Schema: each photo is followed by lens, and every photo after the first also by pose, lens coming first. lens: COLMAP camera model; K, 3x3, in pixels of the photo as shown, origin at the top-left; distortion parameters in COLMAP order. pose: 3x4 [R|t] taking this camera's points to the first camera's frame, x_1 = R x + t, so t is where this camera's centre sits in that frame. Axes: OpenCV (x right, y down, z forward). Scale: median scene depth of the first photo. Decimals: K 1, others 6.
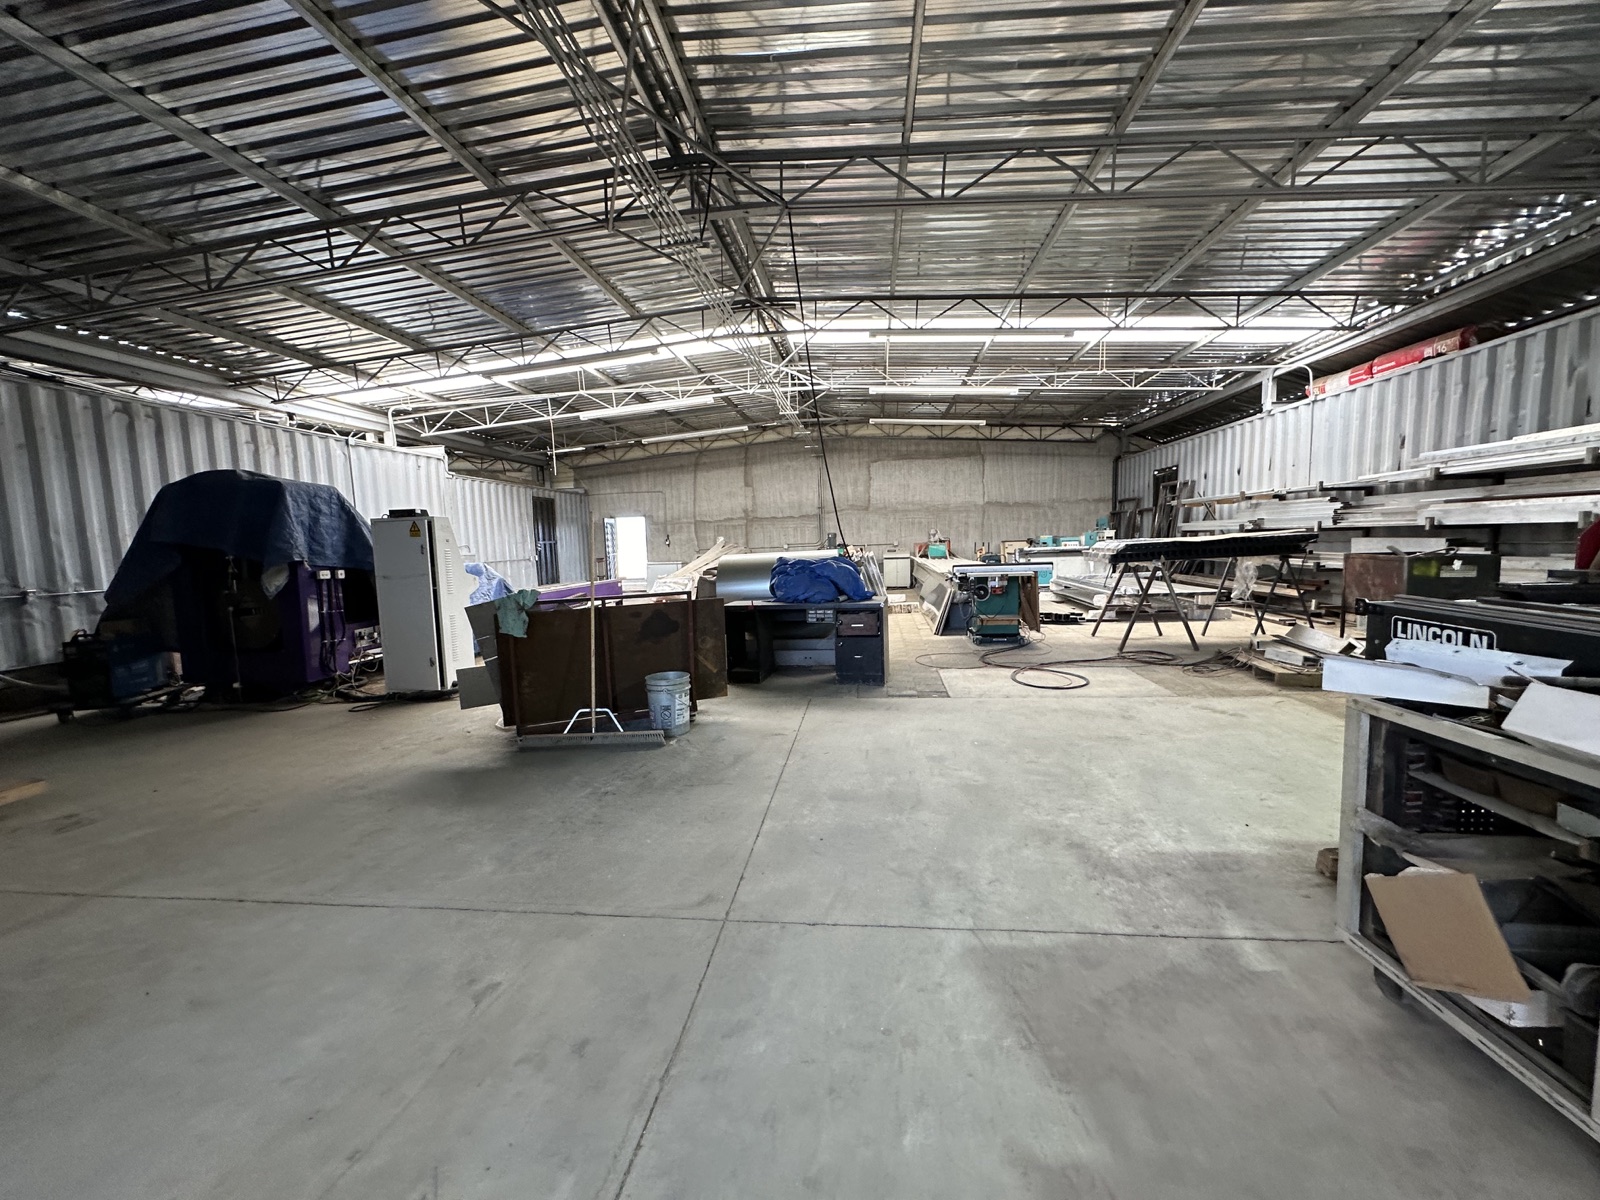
lens RADIAL K [[640.7, 0, 798.9], [0, 640.7, 602.5], [0, 0, 1]] dist [-0.001397, 0.000220]
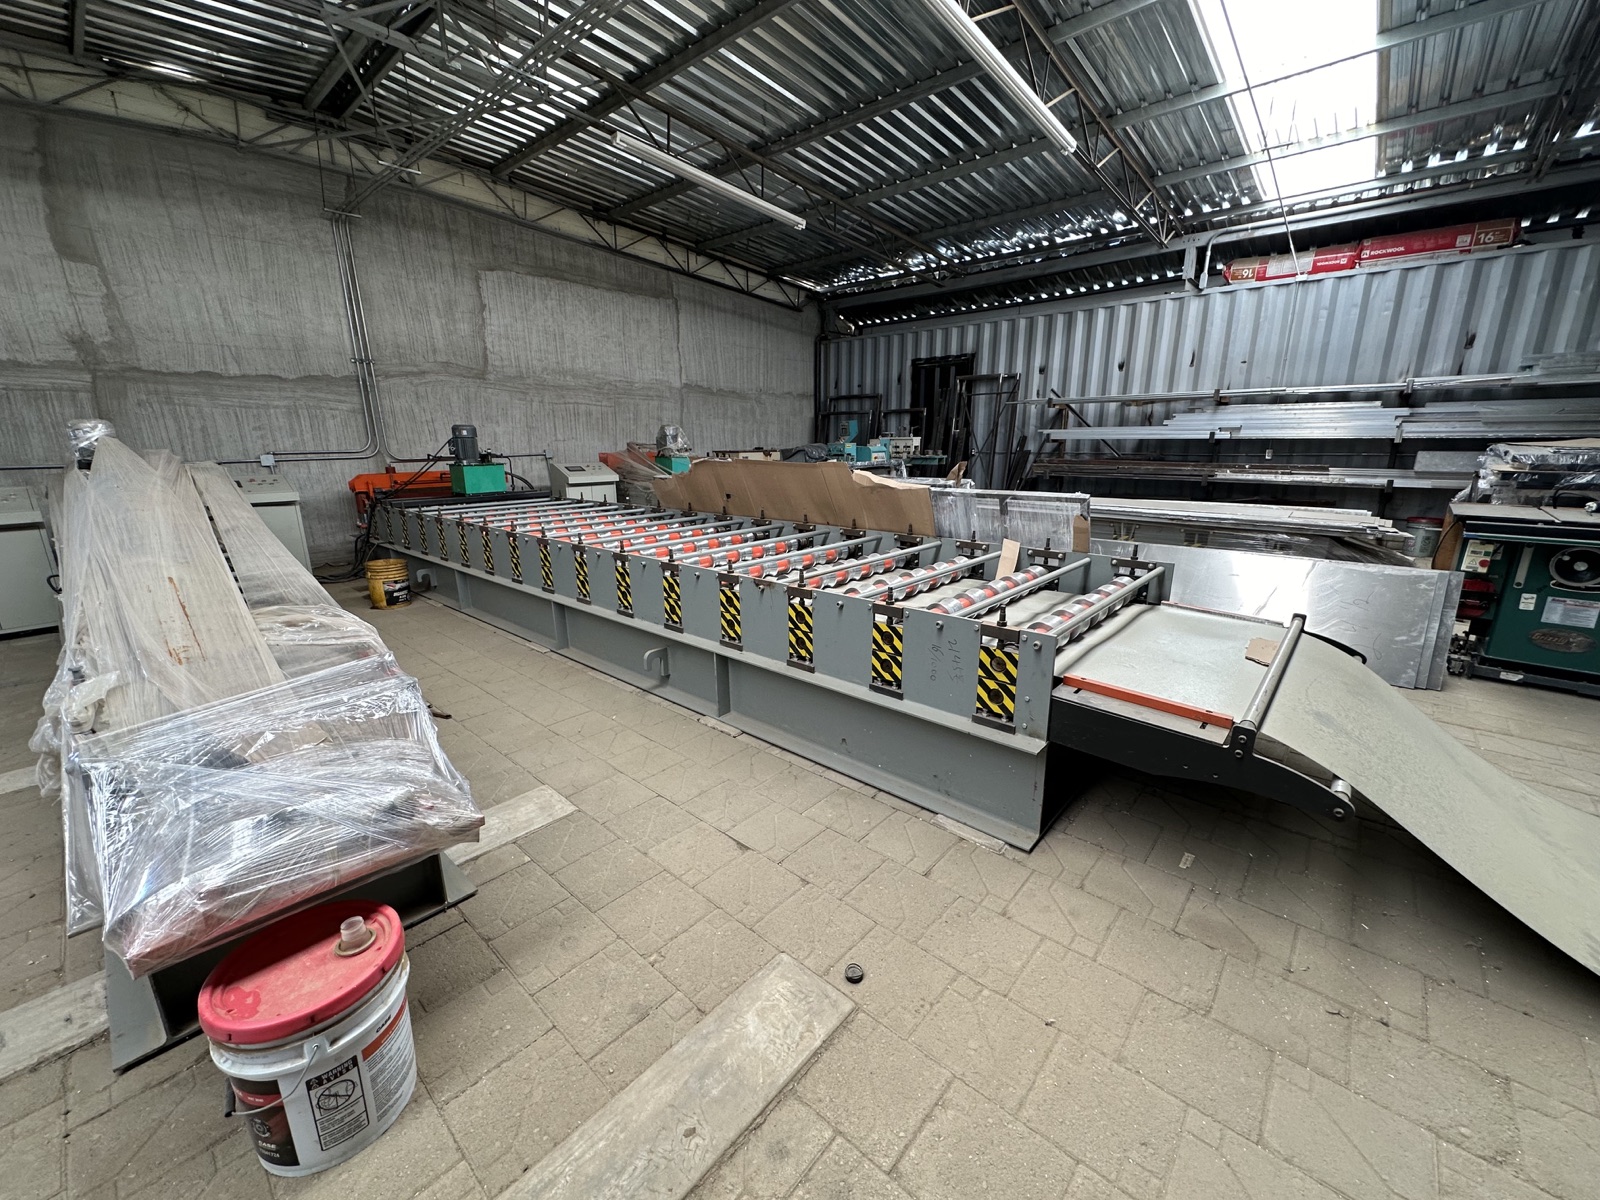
lens RADIAL K [[640.7, 0, 798.9], [0, 640.7, 602.5], [0, 0, 1]] dist [-0.001397, 0.000220]
pose [[0.570492, -0.177768, 0.801834, -0.163342], [0.069959, 0.983264, 0.168216, -0.048658], [-0.818318, -0.039870, 0.573381, 0.555443]]
